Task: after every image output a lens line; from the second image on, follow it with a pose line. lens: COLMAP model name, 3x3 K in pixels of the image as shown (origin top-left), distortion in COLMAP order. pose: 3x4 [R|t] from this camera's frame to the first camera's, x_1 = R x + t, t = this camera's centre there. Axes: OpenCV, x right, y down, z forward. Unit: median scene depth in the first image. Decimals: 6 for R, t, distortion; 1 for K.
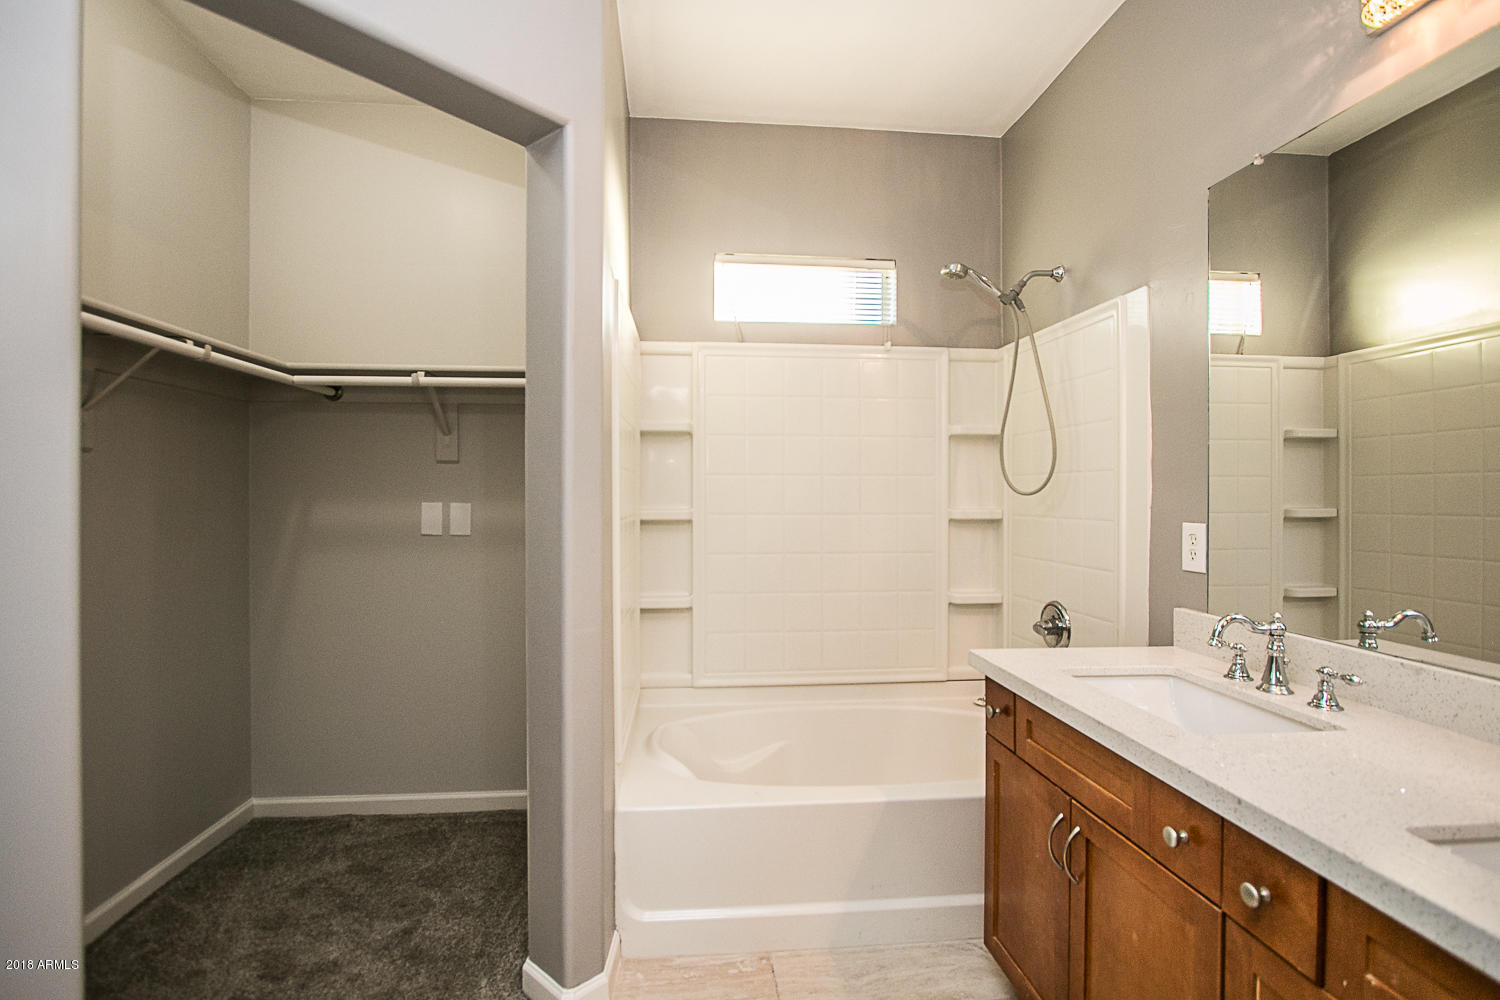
lens RADIAL K [[689.8, 0, 752.2], [0, 689.8, 498.4], [0, 0, 1]] dist [-0.017385, 0.003372]
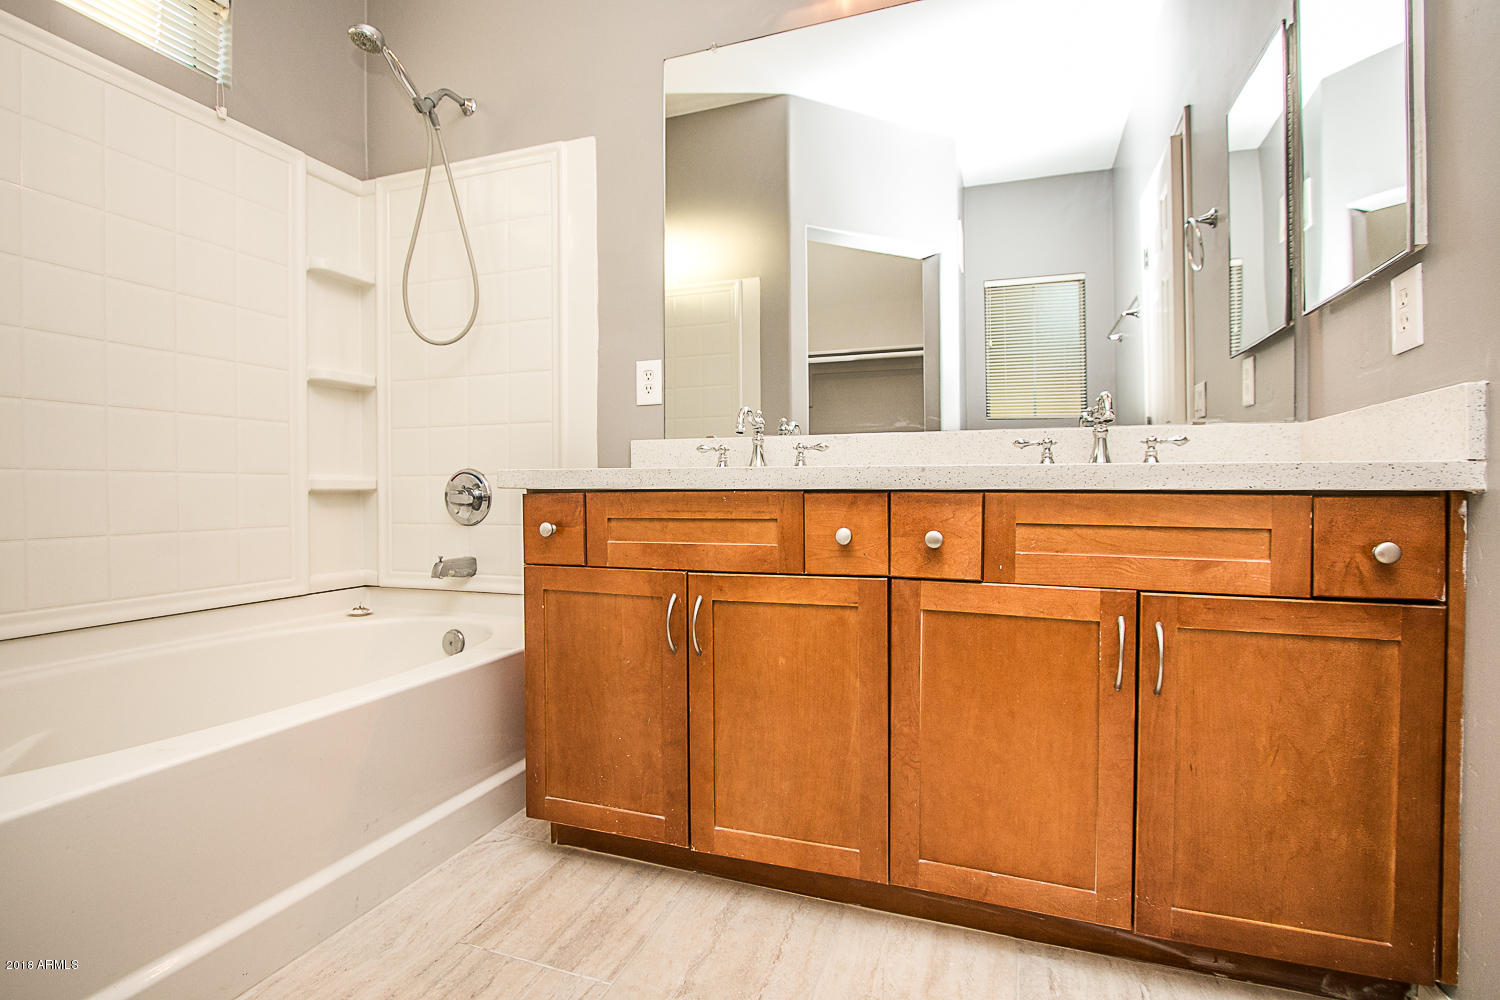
lens RADIAL K [[689.8, 0, 746.6], [0, 689.8, 493.5], [0, 0, 1]] dist [-0.017385, 0.003372]
pose [[0.451629, -0.010562, 0.892144, -0.203004], [0.008725, 0.999934, 0.007421, 0.182162], [-0.892163, 0.004433, 0.451691, 0.274321]]
